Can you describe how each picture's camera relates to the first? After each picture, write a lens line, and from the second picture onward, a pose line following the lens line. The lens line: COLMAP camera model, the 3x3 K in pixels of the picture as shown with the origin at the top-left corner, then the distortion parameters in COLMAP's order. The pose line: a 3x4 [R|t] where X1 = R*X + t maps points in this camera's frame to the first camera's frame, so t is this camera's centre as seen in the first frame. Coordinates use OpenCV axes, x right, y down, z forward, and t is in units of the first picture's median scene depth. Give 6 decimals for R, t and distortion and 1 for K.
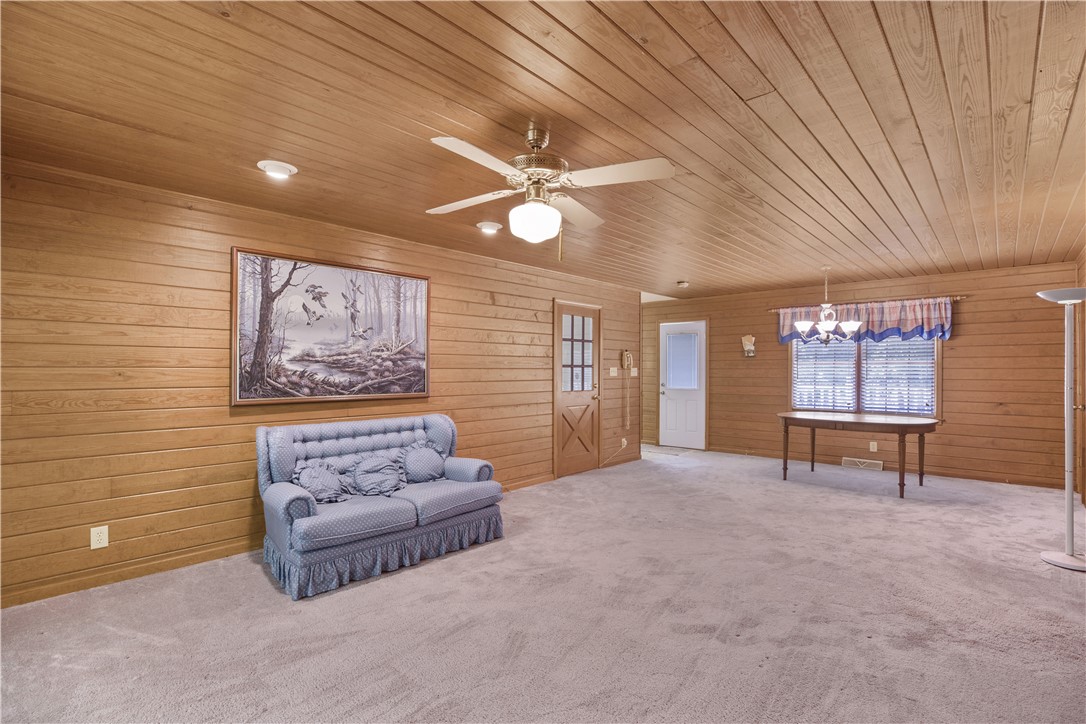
lens RADIAL K [[521.5, 0, 539.1], [0, 521.5, 364.0], [0, 0, 1]] dist [-0.027090, 0.001585]
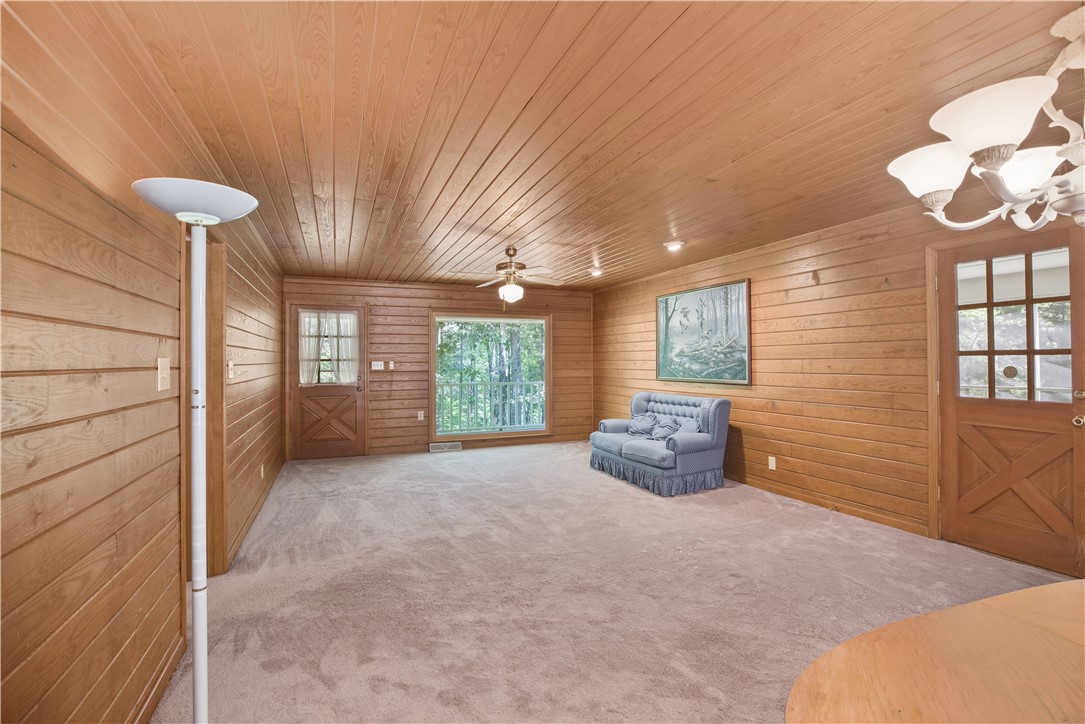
lens RADIAL K [[521.0, 0, 535.8], [0, 521.0, 353.9], [0, 0, 1]] dist [-0.027090, 0.001585]
pose [[-0.432245, -0.011061, -0.901688, 1.006848], [0.016171, 0.999669, -0.020014, 0.011259], [0.901611, -0.023232, -0.431923, 1.079094]]
